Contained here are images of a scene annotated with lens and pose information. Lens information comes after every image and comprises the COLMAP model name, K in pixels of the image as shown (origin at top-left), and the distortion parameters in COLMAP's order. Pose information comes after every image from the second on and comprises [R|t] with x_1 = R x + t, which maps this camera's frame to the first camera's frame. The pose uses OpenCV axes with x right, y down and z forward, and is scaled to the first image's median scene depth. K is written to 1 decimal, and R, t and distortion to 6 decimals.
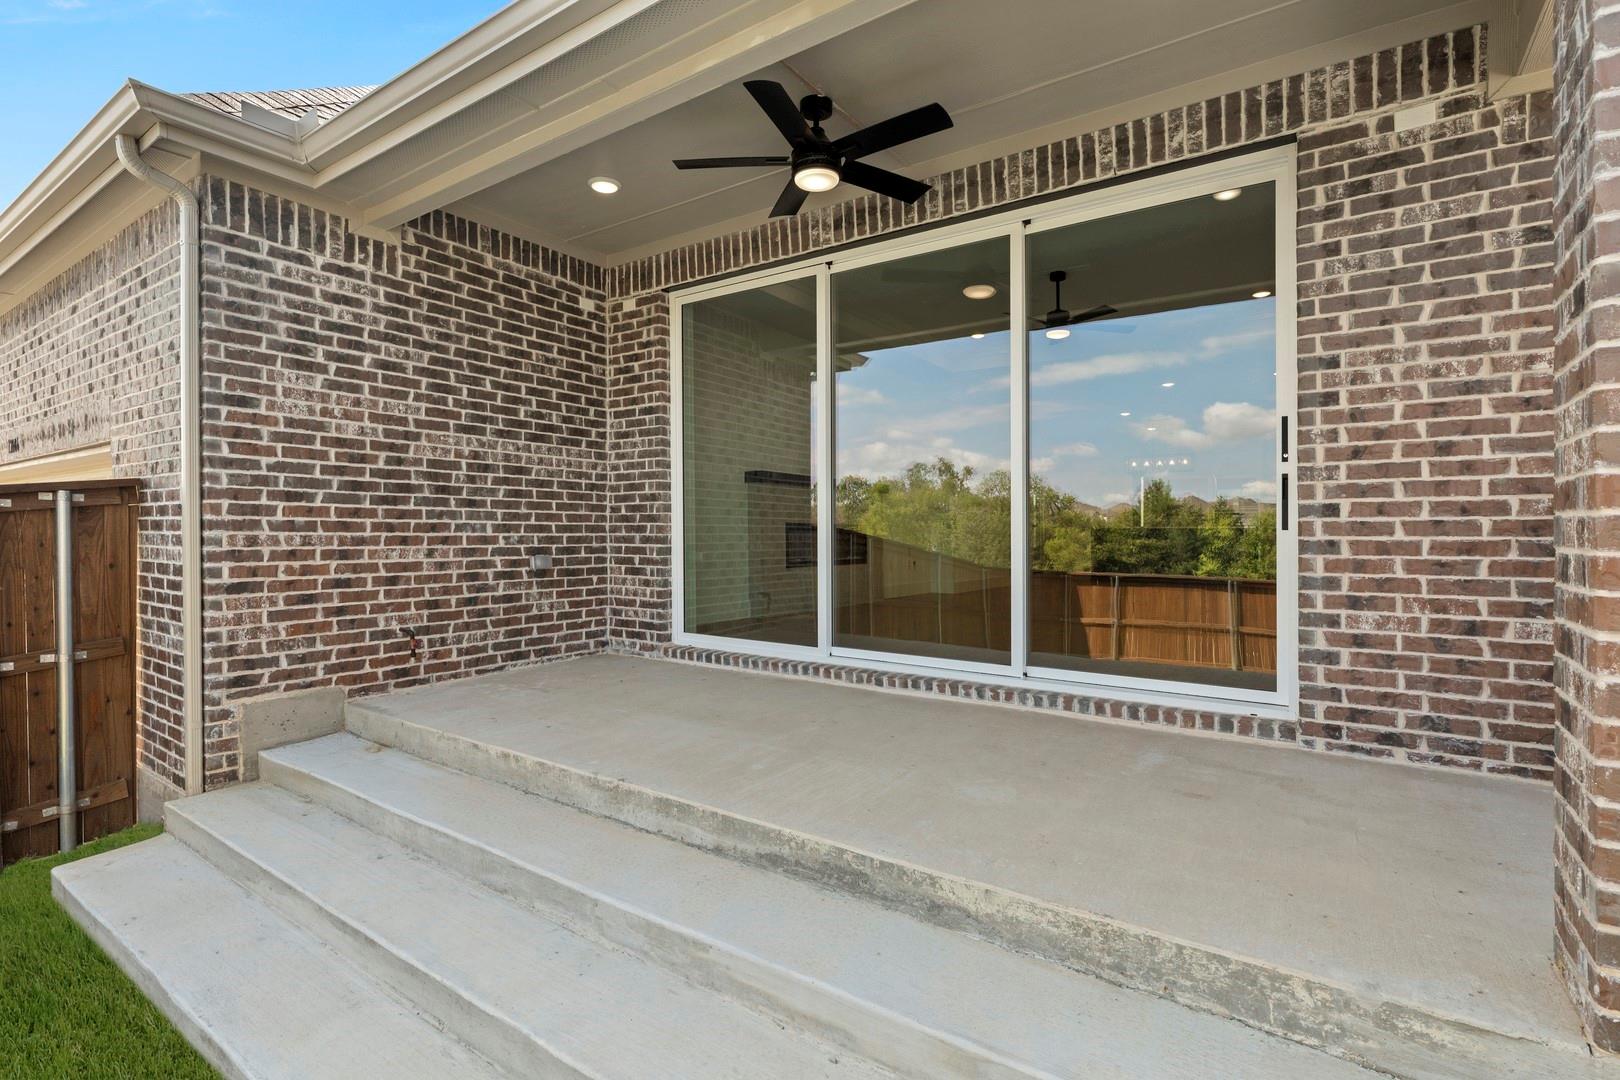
lens RADIAL K [[743.8, 0, 814.9], [0, 743.8, 534.7], [0, 0, 1]] dist [0.000300, -0.001711]
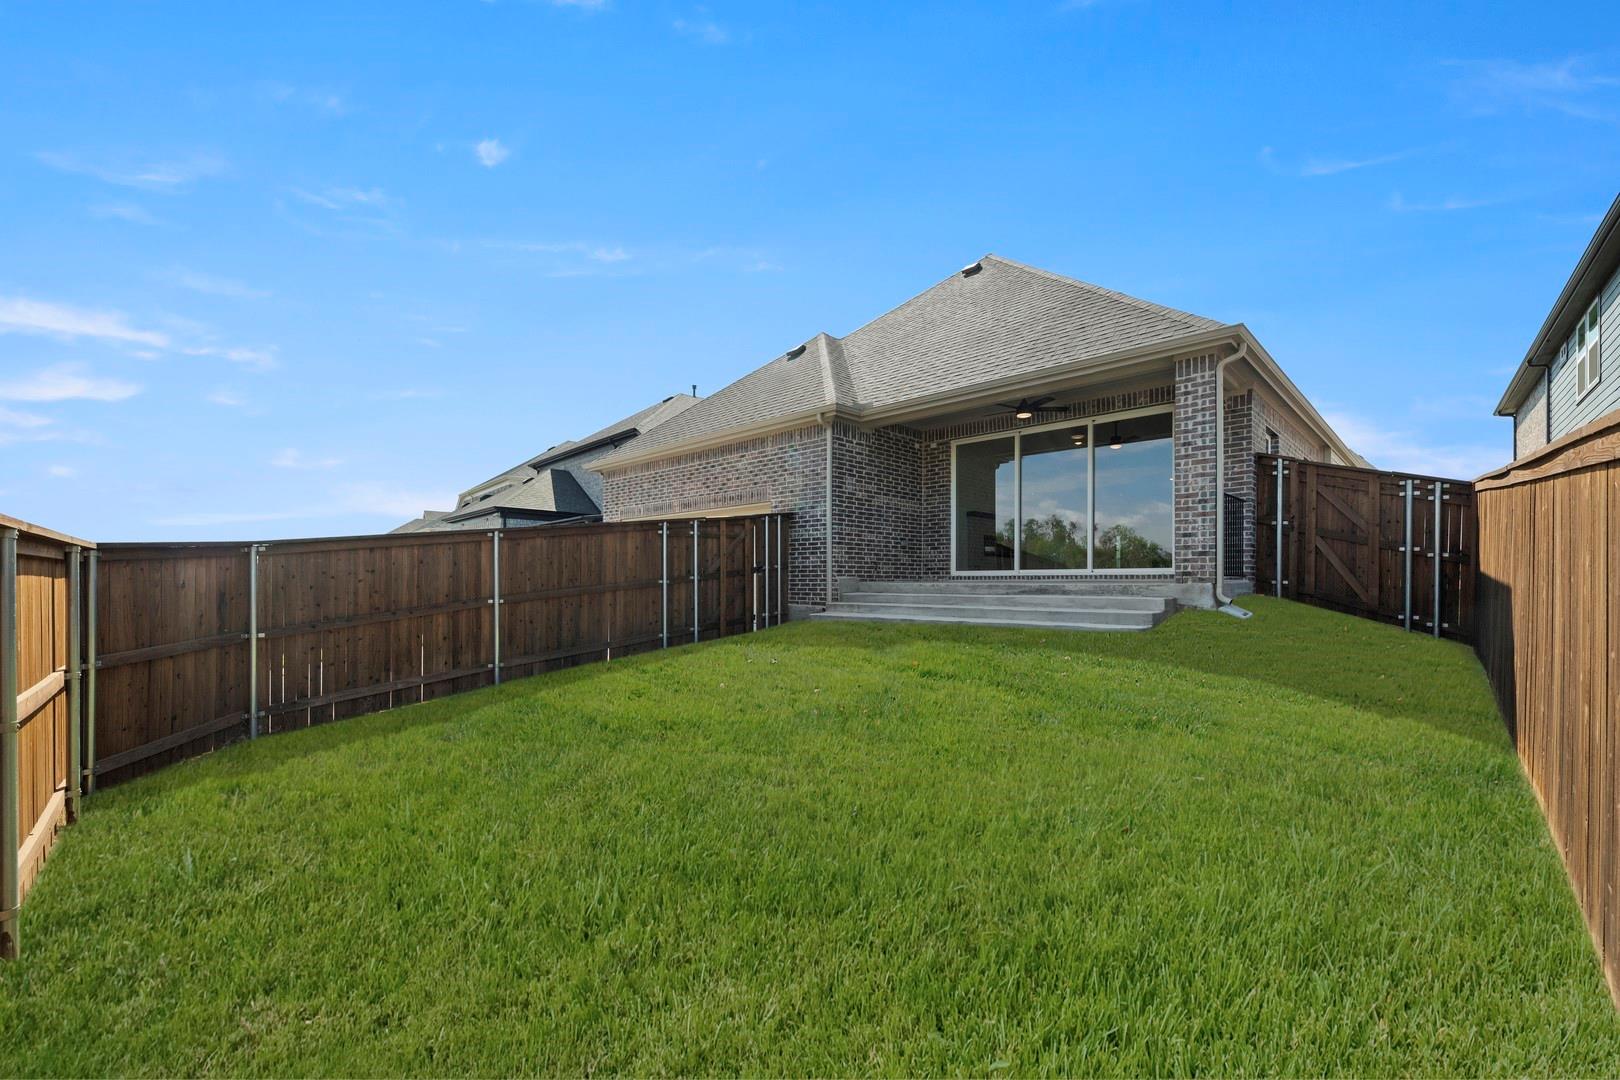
lens RADIAL K [[705.3, 0, 776.4], [0, 705.3, 602.2], [0, 0, 1]] dist [0.012808, 0.002660]
pose [[0.980551, 0.006101, -0.196168, -0.311509], [-0.004847, 0.999965, 0.006872, 0.230694], [0.196203, -0.005787, 0.980546, -1.575108]]
